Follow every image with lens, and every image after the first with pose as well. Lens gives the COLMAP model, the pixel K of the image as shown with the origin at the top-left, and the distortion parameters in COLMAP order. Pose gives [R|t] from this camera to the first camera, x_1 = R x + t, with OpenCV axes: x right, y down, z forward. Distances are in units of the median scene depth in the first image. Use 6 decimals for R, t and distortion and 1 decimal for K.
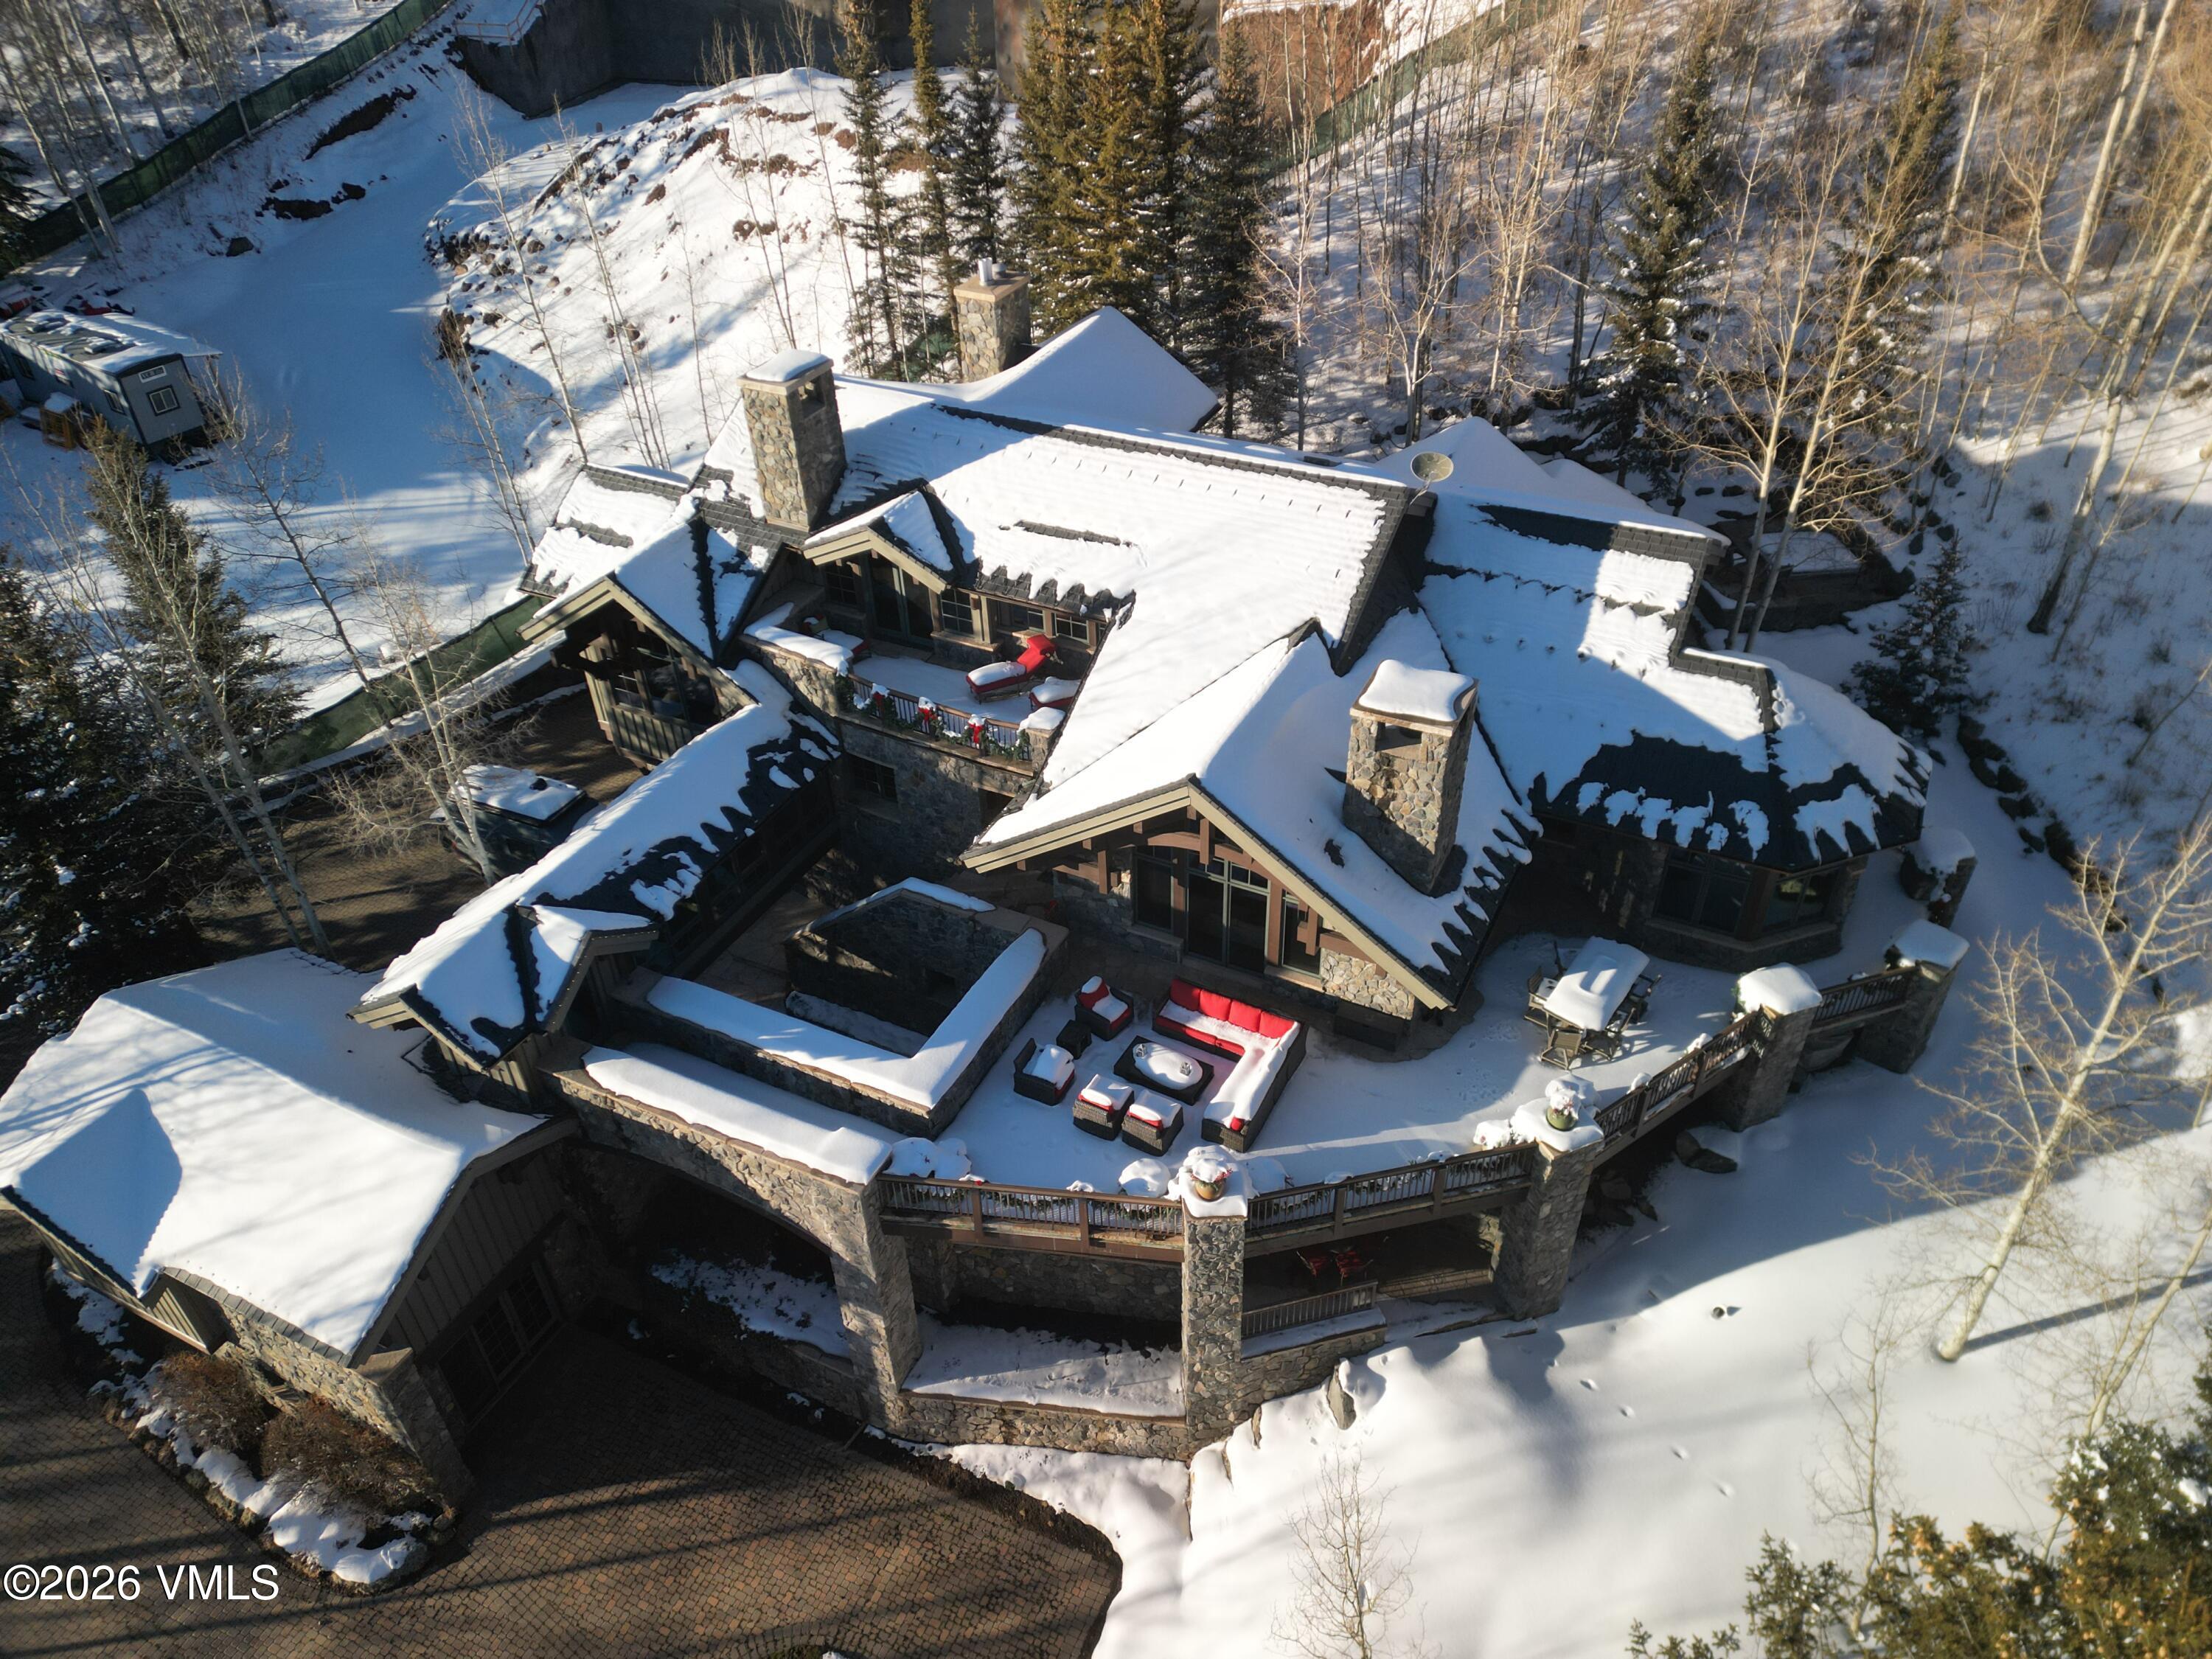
lens RADIAL K [[1549.2, 0, 1099.9], [0, 1549.2, 813.0], [0, 0, 1]] dist [0.099830, -0.124064]
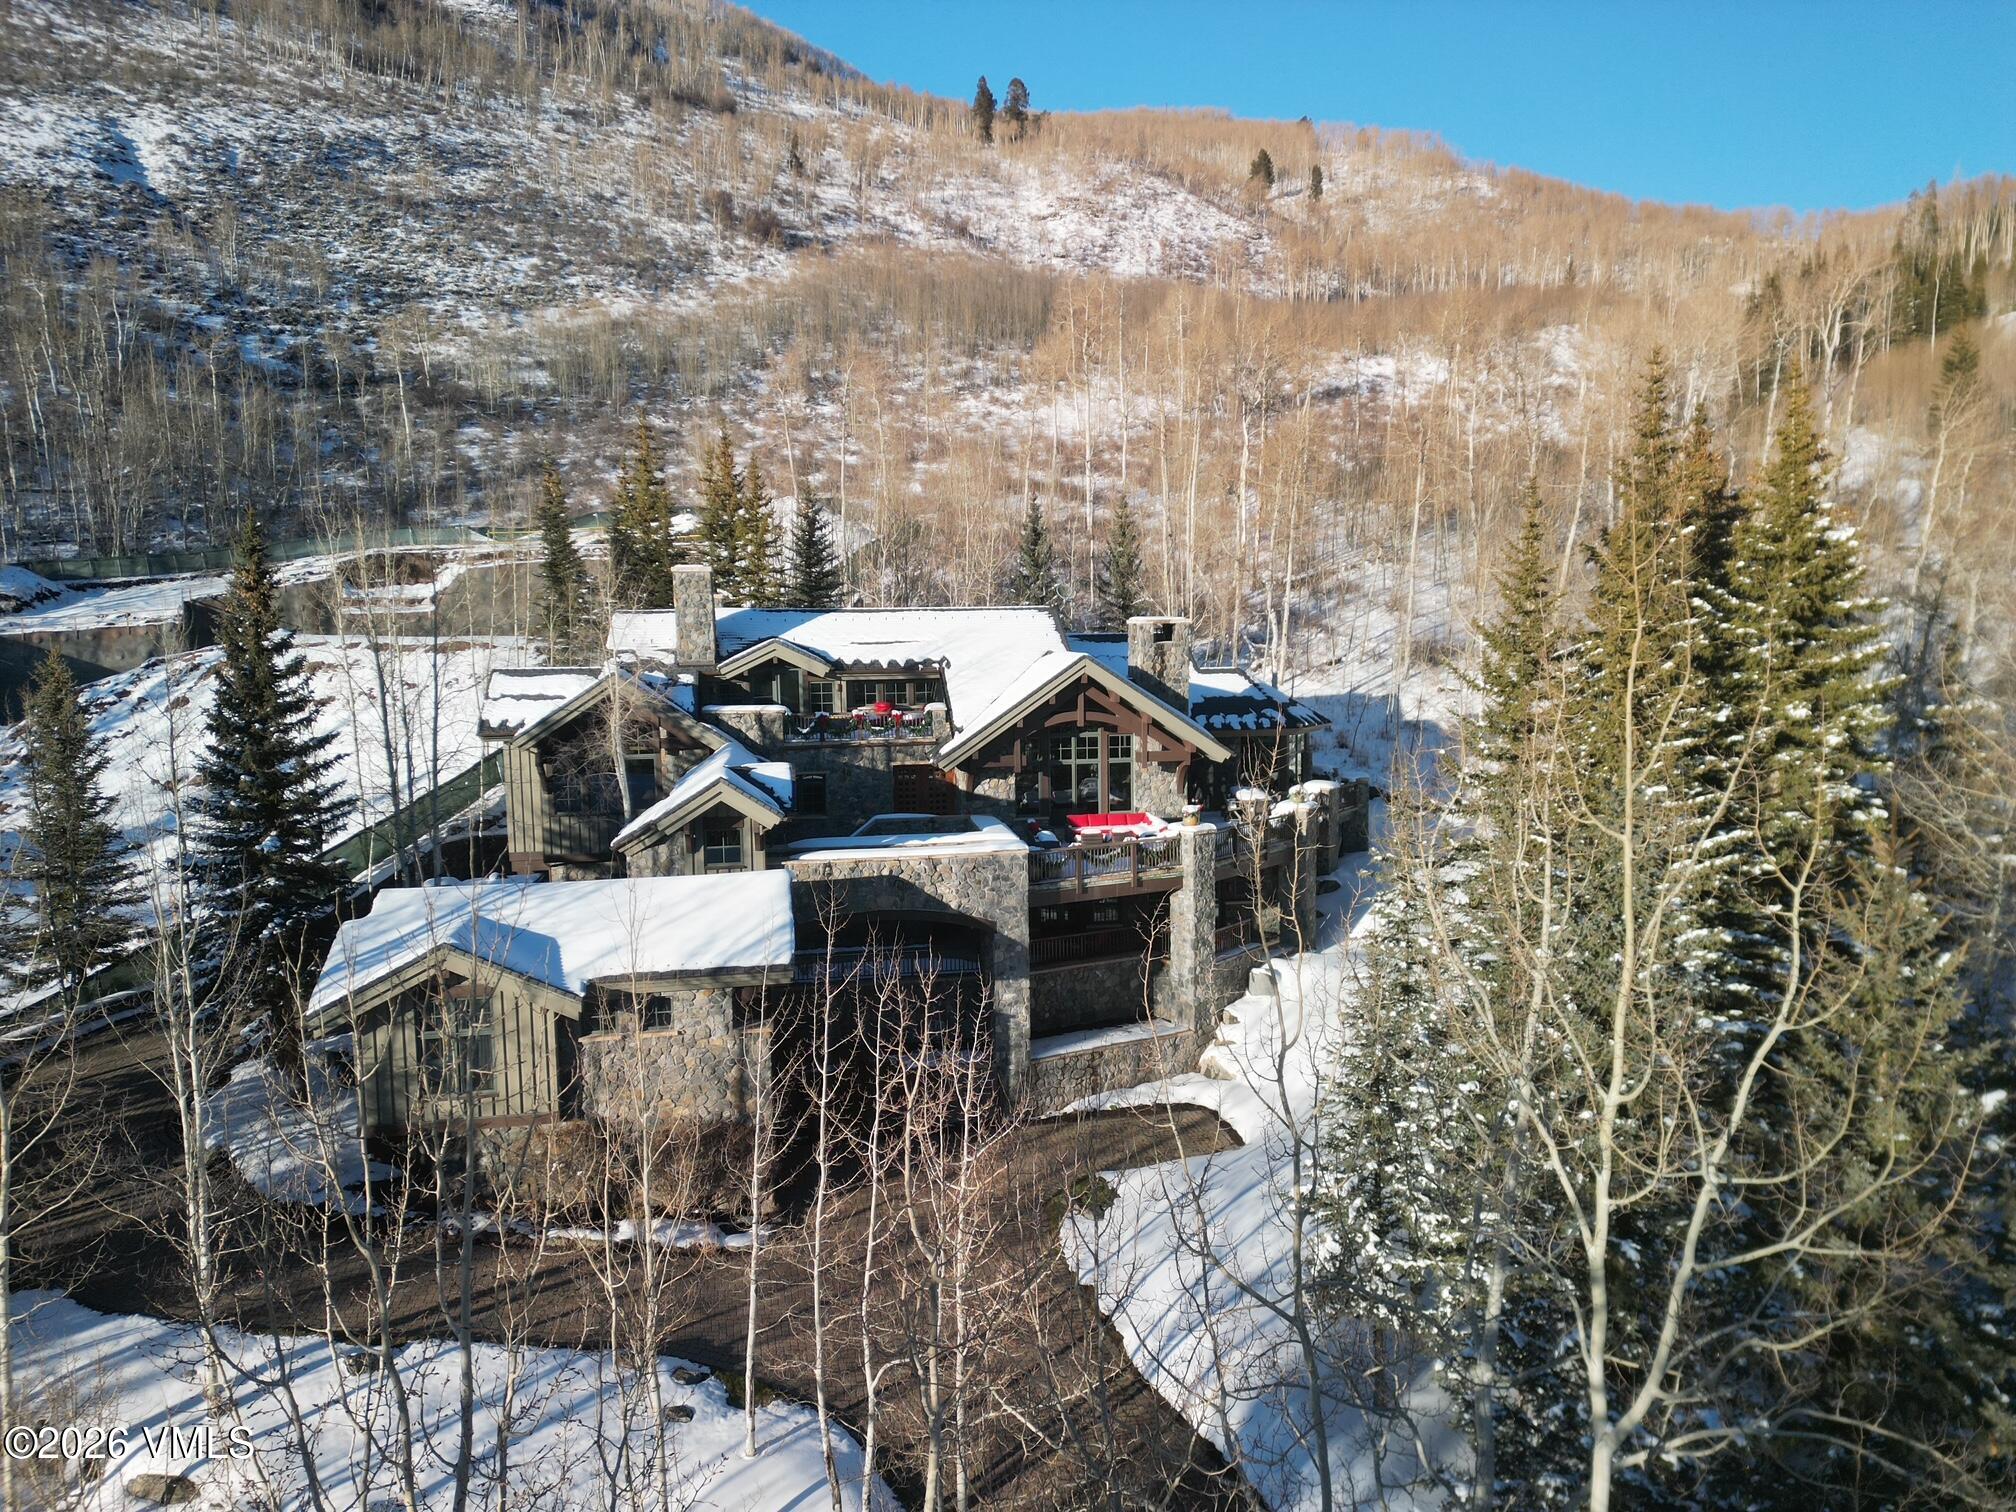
lens RADIAL K [[1398.7, 0, 1008.0], [0, 1398.7, 756.0], [0, 0, 1]] dist [0.075880, -0.072888]
pose [[0.804022, -0.040874, 0.593193, -0.839290], [0.351718, 0.837076, -0.419044, 0.619284], [-0.479420, 0.545557, 0.687404, -0.034859]]
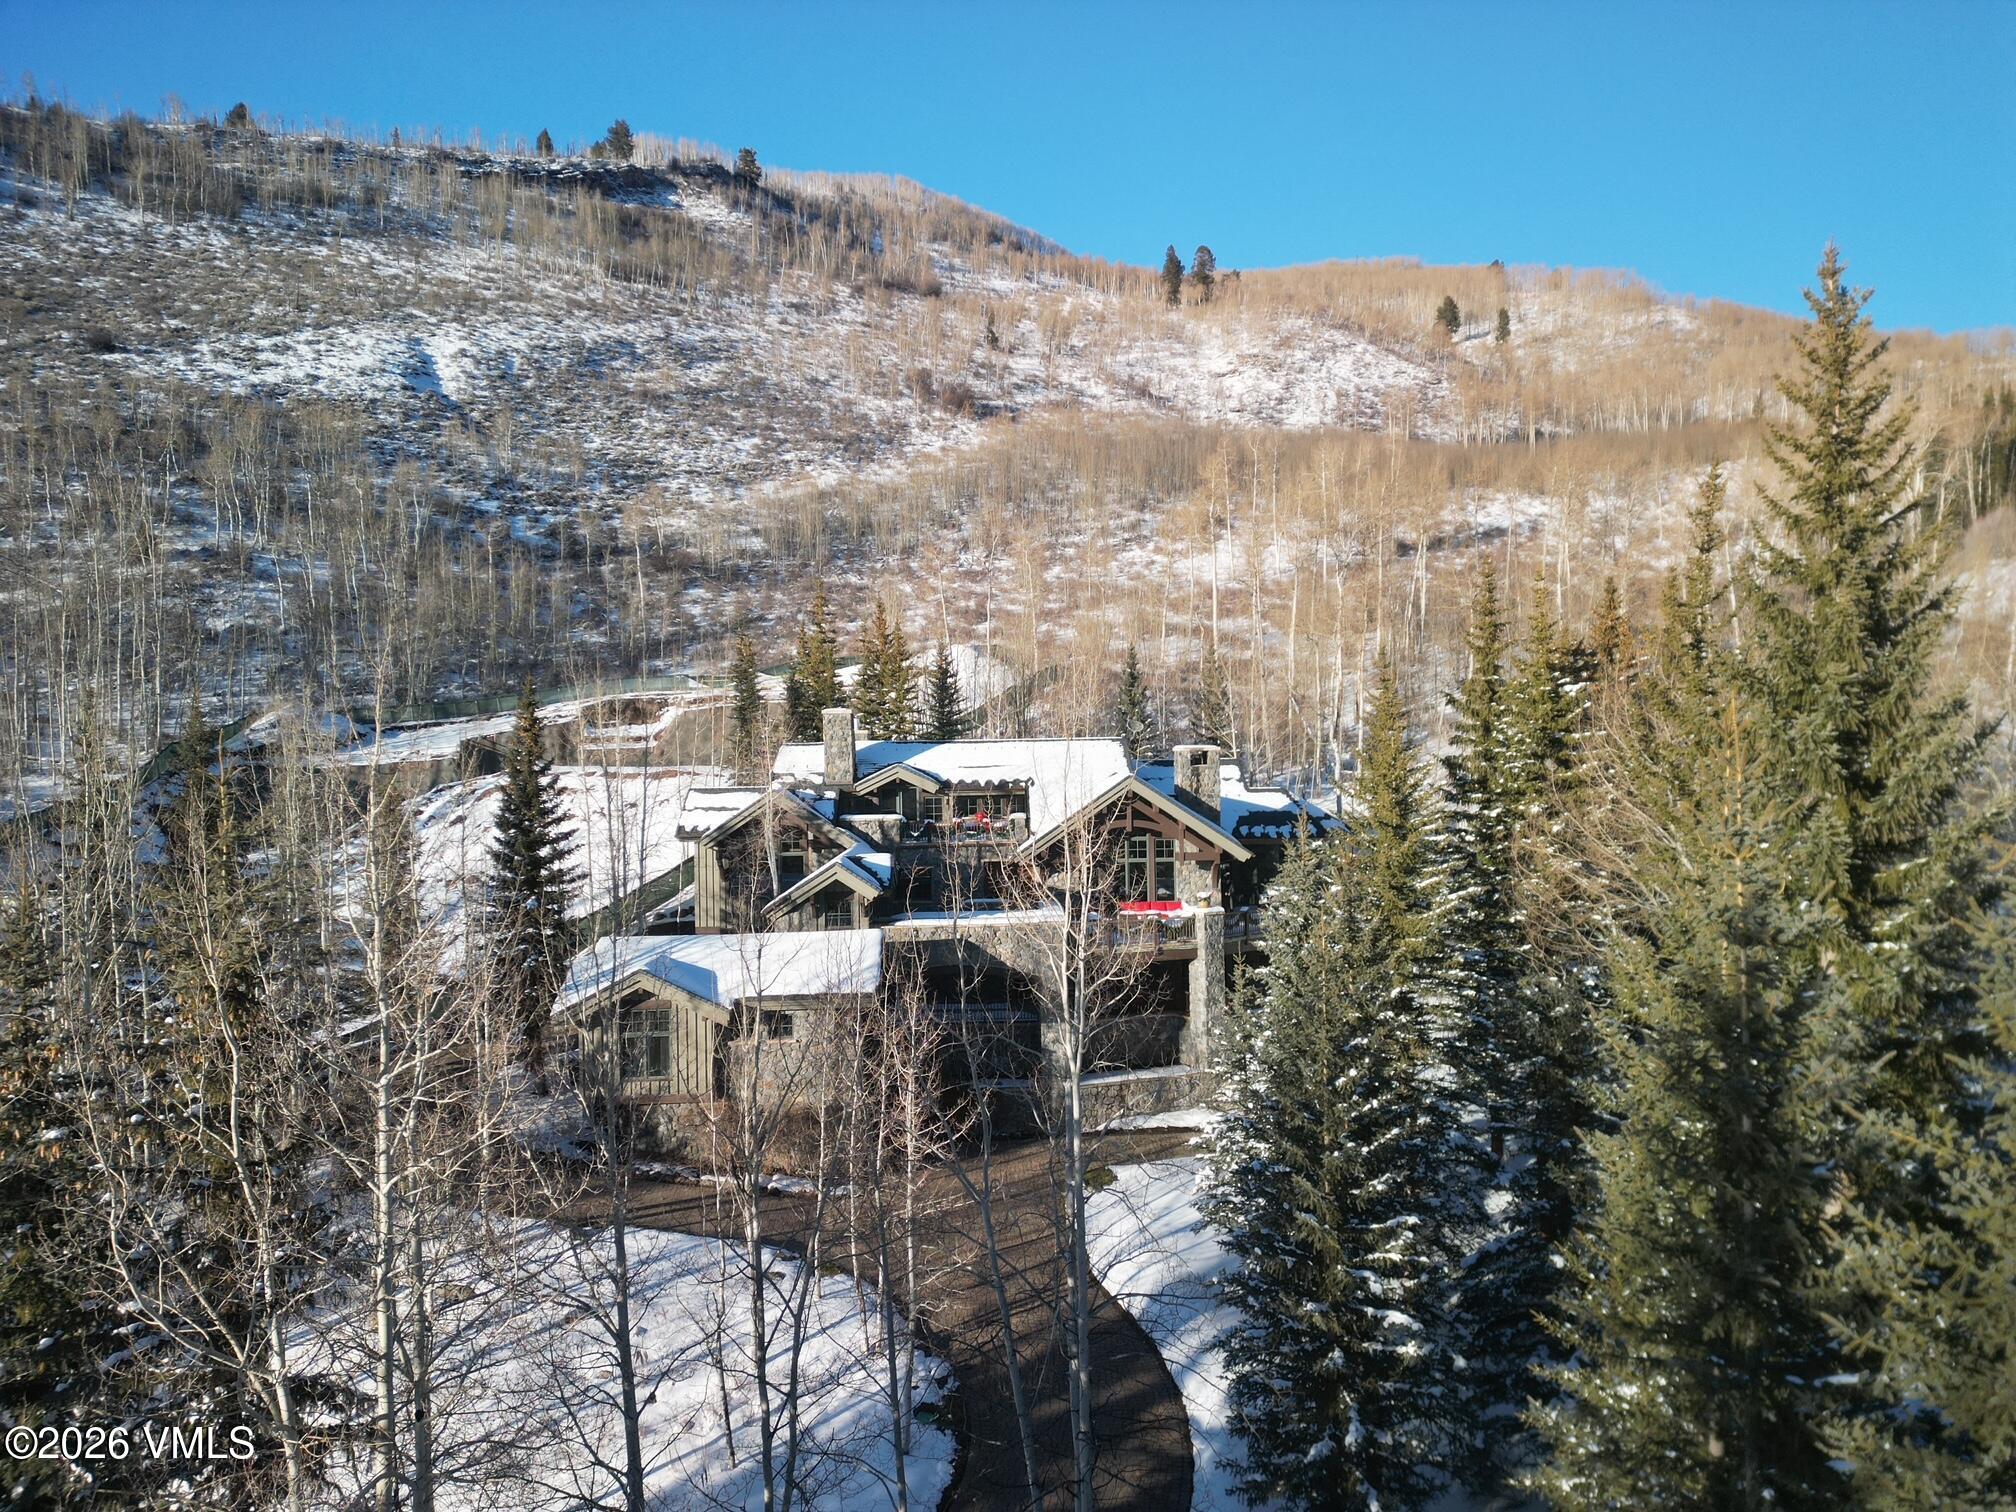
lens RADIAL K [[1411.9, 0, 1002.4], [0, 1411.9, 741.0], [0, 0, 1]] dist [0.099830, -0.124064]
pose [[0.883704, 0.017691, 0.467711, -0.929134], [0.276784, 0.786078, -0.552695, 0.889342], [-0.377435, 0.617874, 0.689764, -0.369677]]
